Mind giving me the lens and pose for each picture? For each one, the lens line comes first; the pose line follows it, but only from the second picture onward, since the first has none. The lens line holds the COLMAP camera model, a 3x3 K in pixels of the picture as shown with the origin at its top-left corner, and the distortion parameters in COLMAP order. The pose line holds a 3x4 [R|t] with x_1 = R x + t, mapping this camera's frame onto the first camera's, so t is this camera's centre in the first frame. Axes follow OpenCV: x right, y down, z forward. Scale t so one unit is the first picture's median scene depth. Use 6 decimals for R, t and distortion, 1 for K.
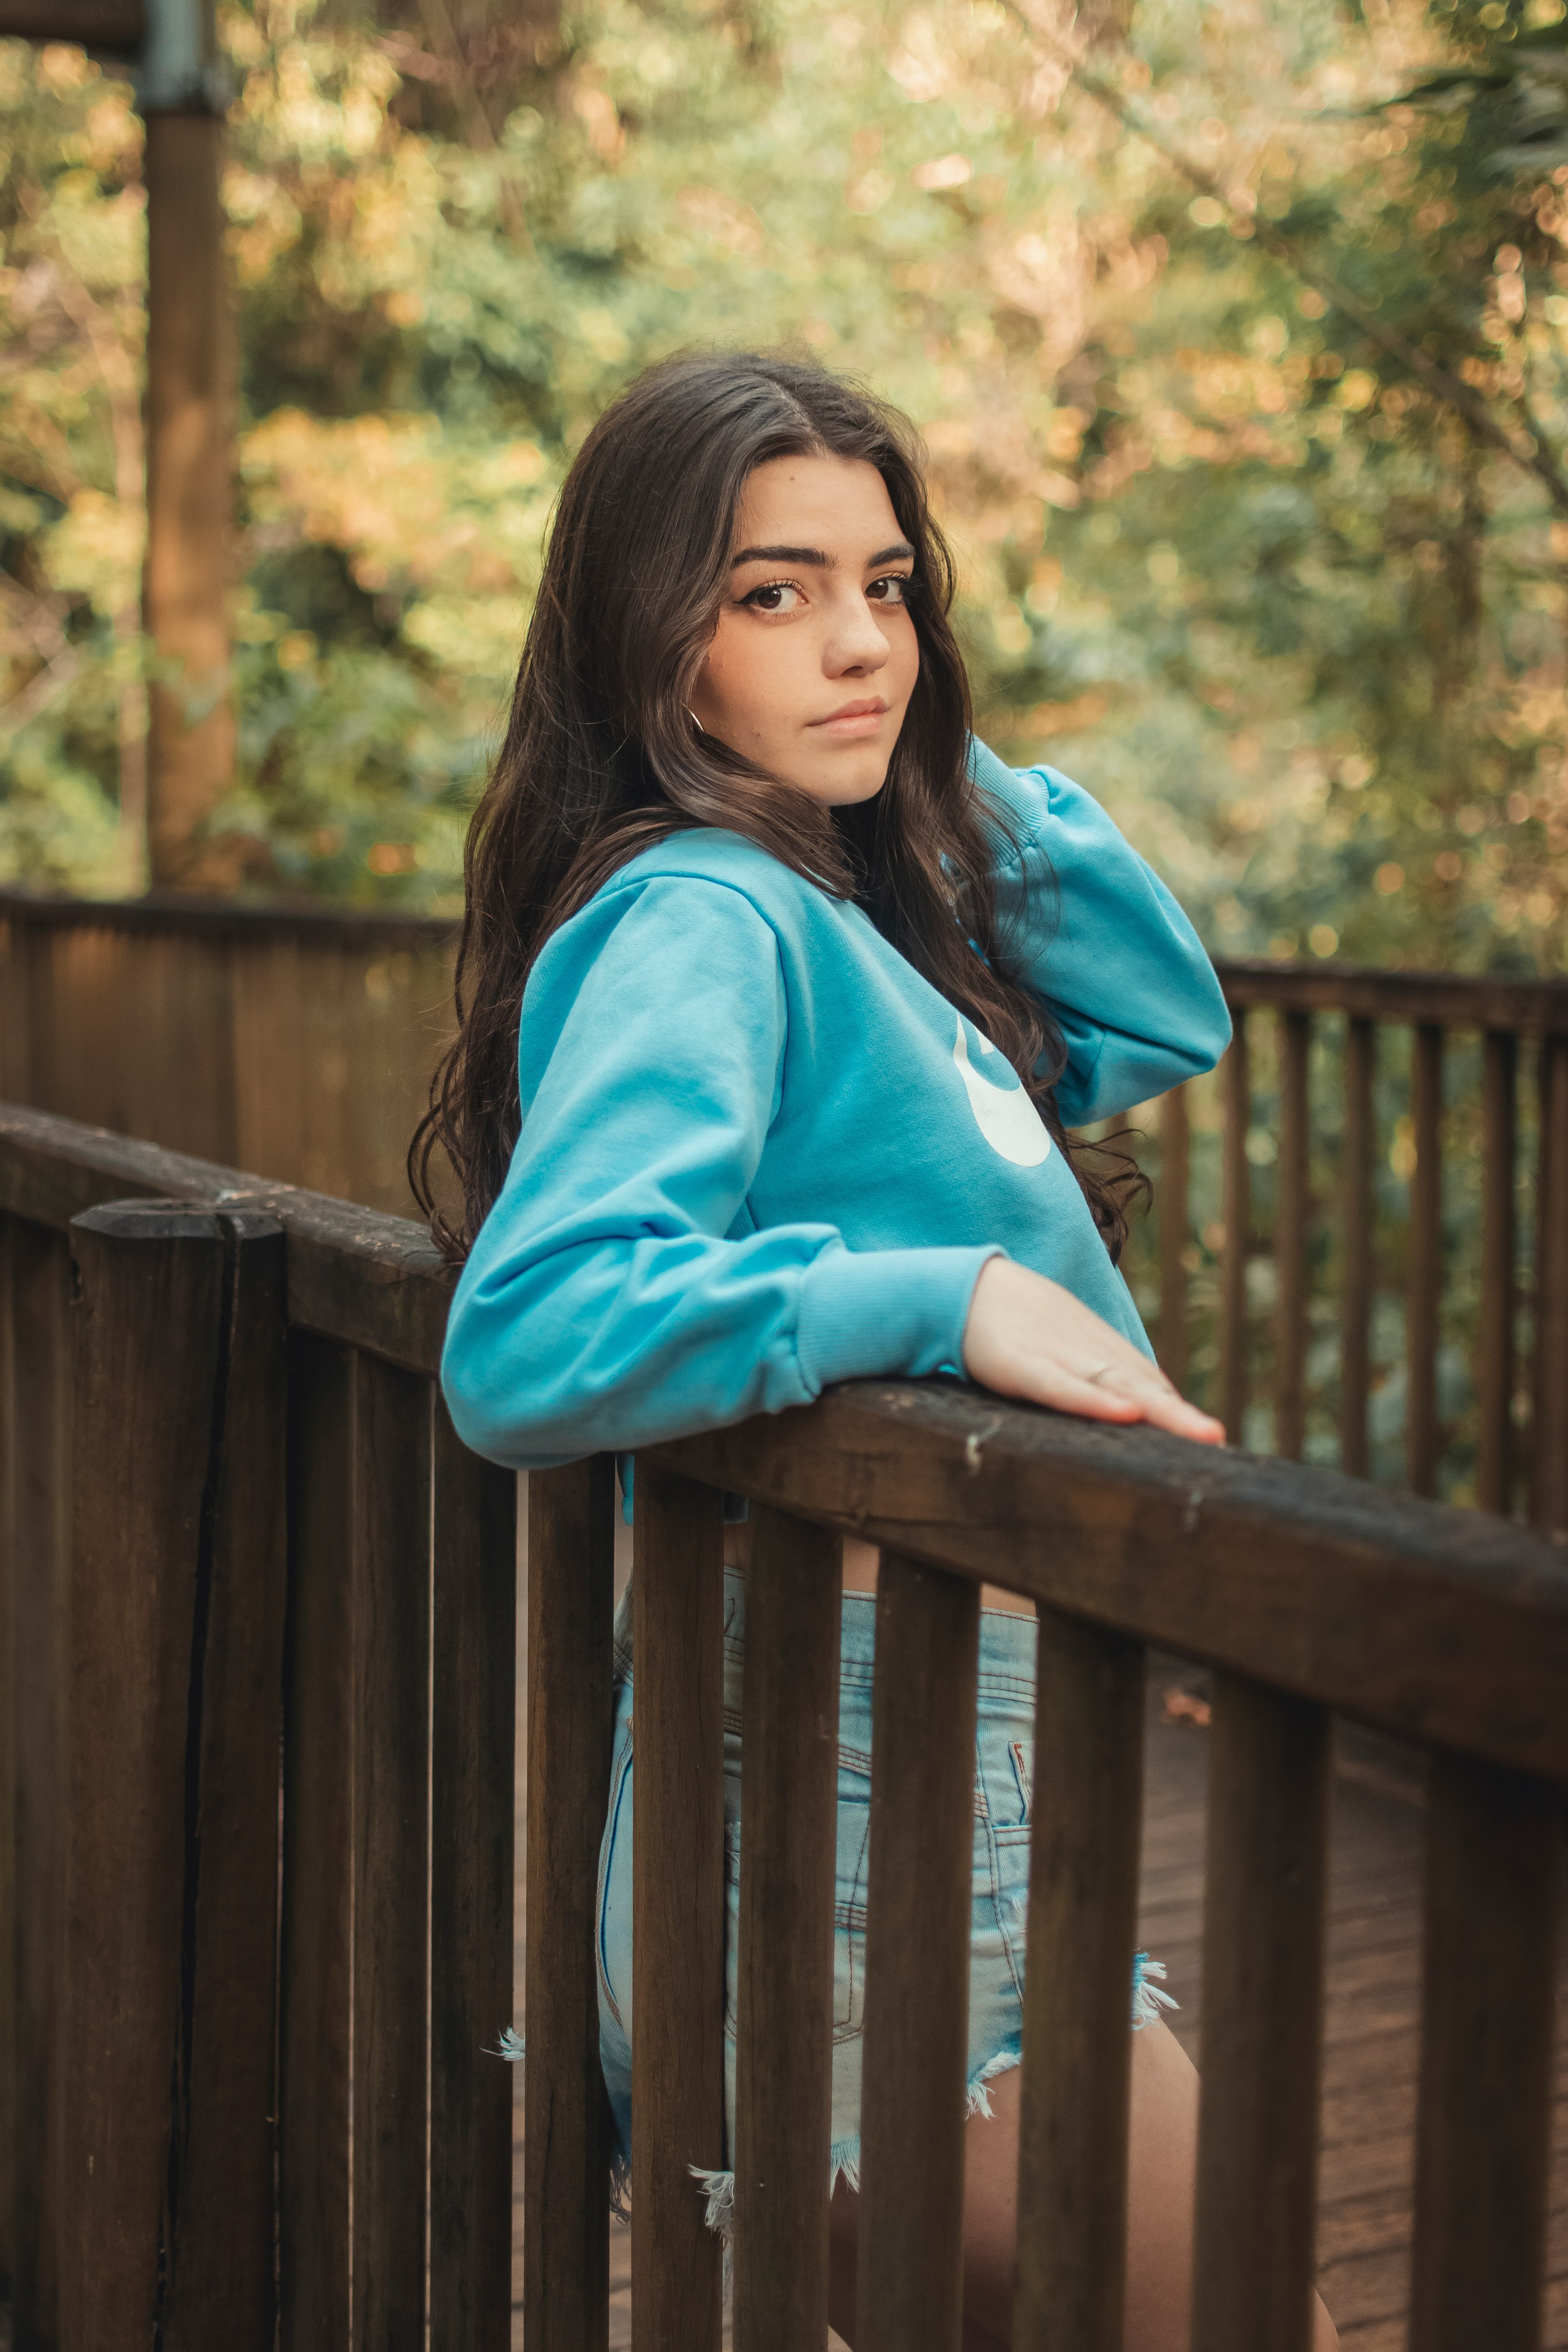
lens RADIAL K [[3639.2, 0, 566.3], [0, 3639.2, 1173.4], [0, 0, 1]] dist [0.174862, -0.976818]
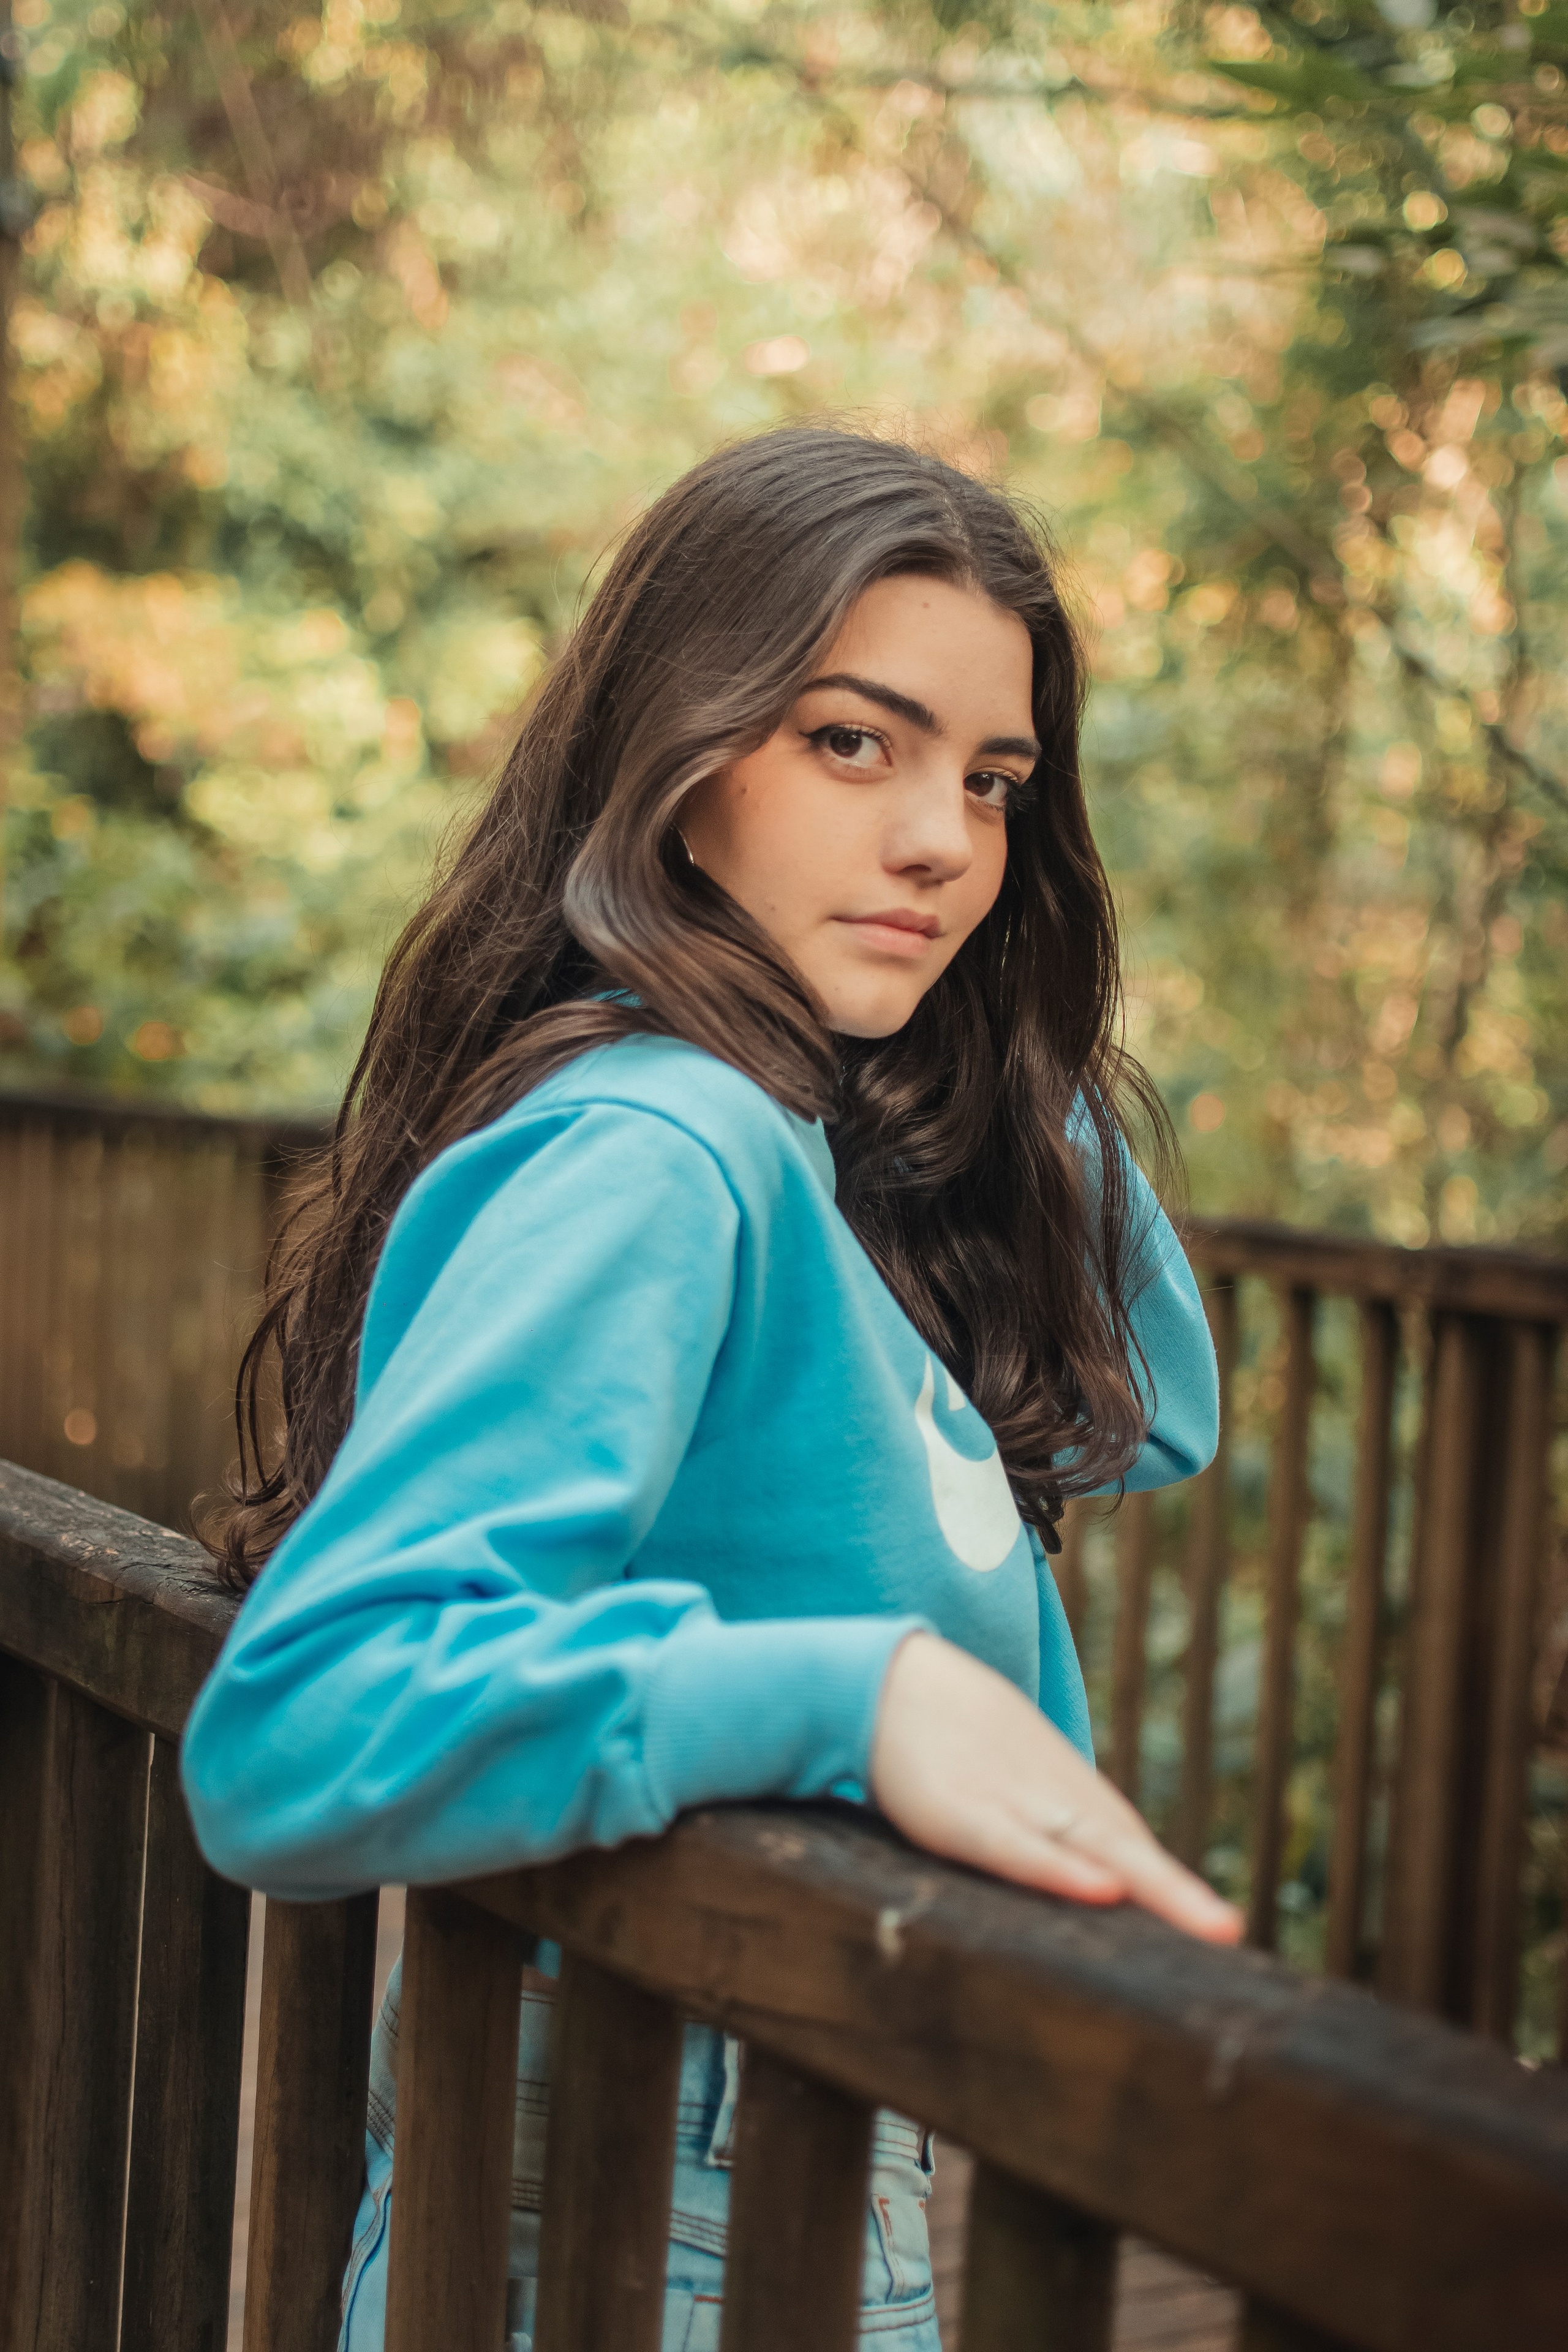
lens RADIAL K [[3639.2, 0, 566.3], [0, 3639.2, 1173.4], [0, 0, 1]] dist [0.174862, -0.976818]
pose [[0.997031, 0.046379, 0.061459, -0.000891], [-0.043080, 0.997614, -0.053955, -0.011126], [-0.063815, 0.051147, 0.996650, 0.102953]]
